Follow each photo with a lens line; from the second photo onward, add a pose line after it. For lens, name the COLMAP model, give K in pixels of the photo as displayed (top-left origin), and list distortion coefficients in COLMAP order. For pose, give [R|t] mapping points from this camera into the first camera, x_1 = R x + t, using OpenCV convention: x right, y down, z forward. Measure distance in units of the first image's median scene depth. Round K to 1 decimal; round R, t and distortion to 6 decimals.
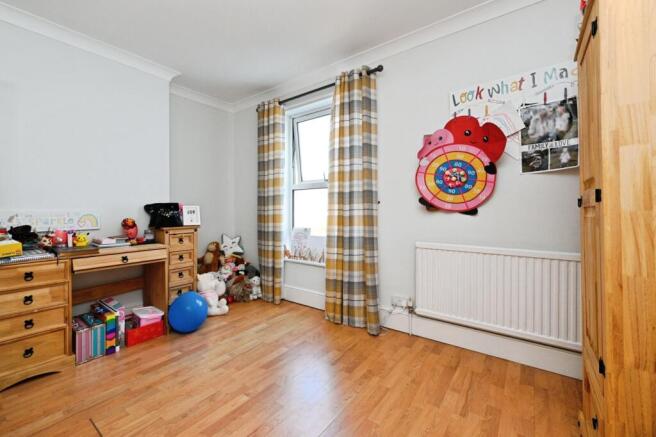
lens RADIAL K [[266.8, 0, 326.5], [0, 266.8, 211.4], [0, 0, 1]] dist [0.009933, -0.001112]
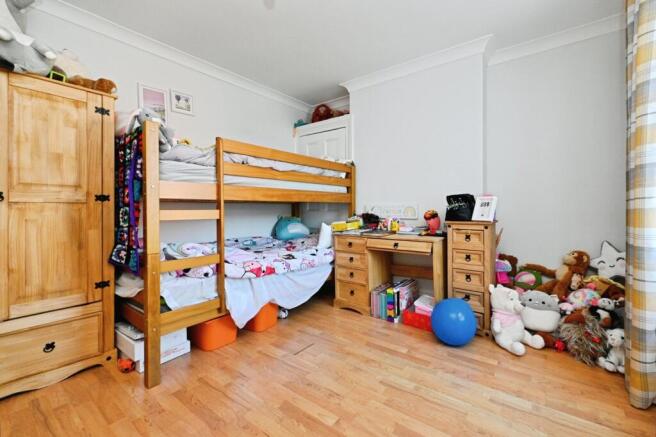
lens RADIAL K [[266.8, 0, 331.3], [0, 266.8, 208.5], [0, 0, 1]] dist [0.009933, -0.001112]
pose [[0.022048, 0.010509, -0.999702, 0.350468], [0.000374, 0.999945, 0.010520, 0.007568], [0.999757, -0.000606, 0.022043, 0.638640]]
